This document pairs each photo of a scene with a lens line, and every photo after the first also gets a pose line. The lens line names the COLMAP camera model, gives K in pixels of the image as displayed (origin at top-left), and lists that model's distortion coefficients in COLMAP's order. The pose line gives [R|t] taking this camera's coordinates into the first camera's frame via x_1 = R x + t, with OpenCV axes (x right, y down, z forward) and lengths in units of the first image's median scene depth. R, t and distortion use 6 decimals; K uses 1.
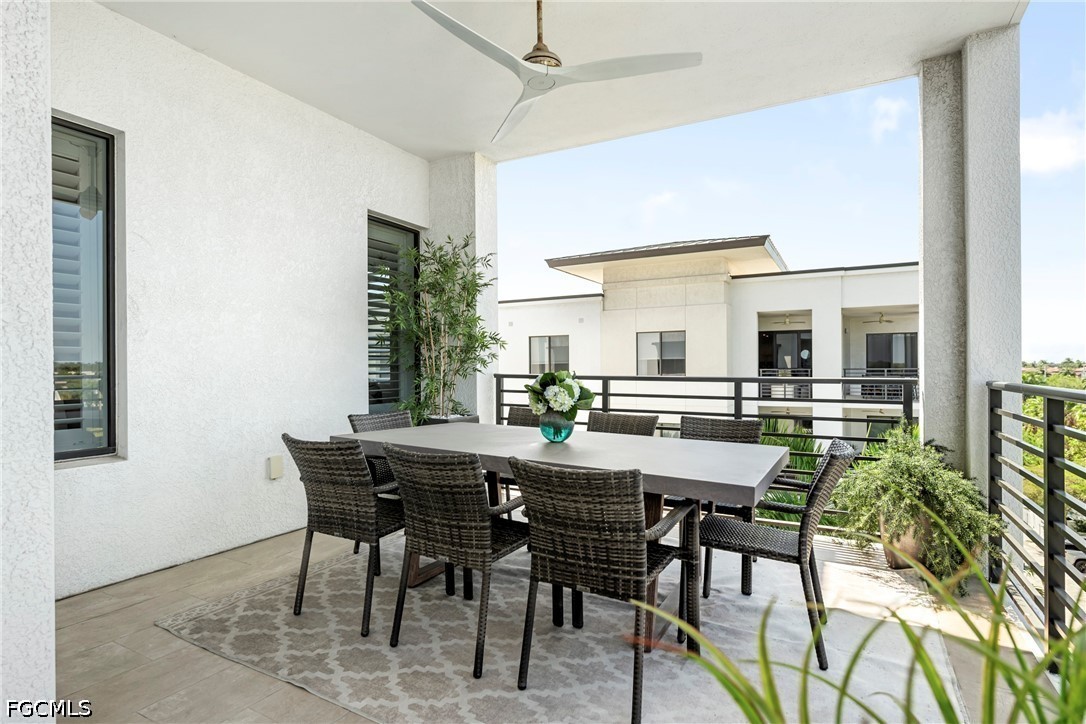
lens RADIAL K [[504.7, 0, 569.0], [0, 504.7, 360.3], [0, 0, 1]] dist [0.002238, 0.000234]
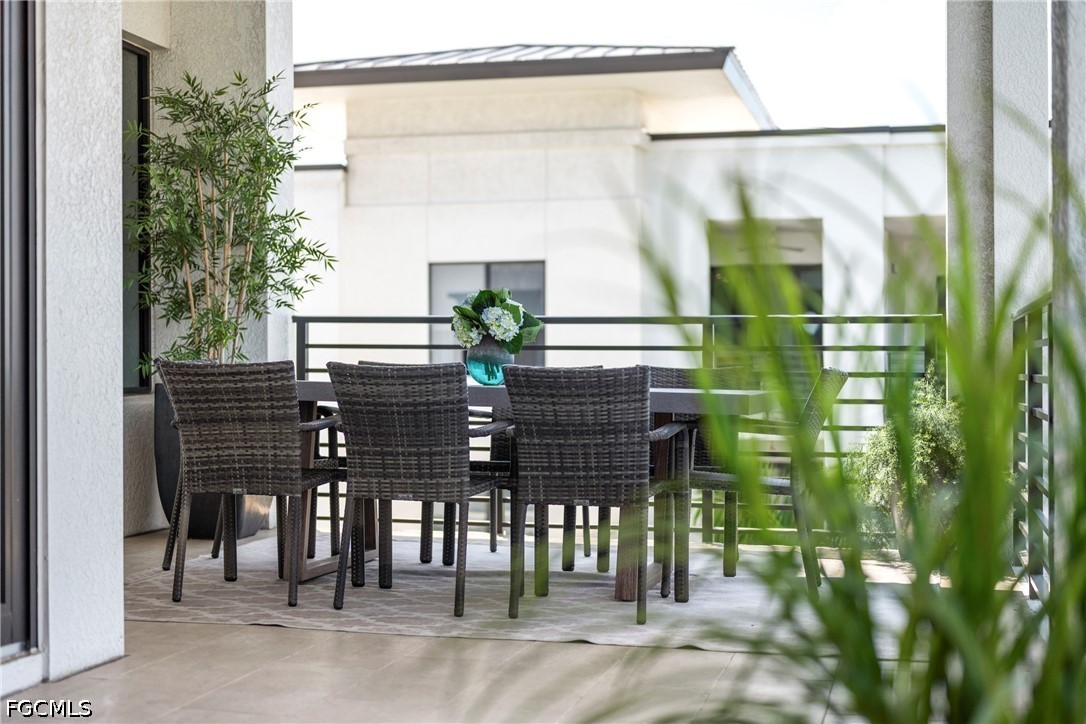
lens RADIAL K [[1640.9, 0, 543.0], [0, 1640.9, 362.4], [0, 0, 1]] dist [0.011935, 0.000000]
pose [[0.963017, 0.003682, 0.269417, -0.728541], [-0.002579, 0.999987, -0.004450, 0.168778], [-0.269430, 0.003590, 0.963013, -1.629581]]
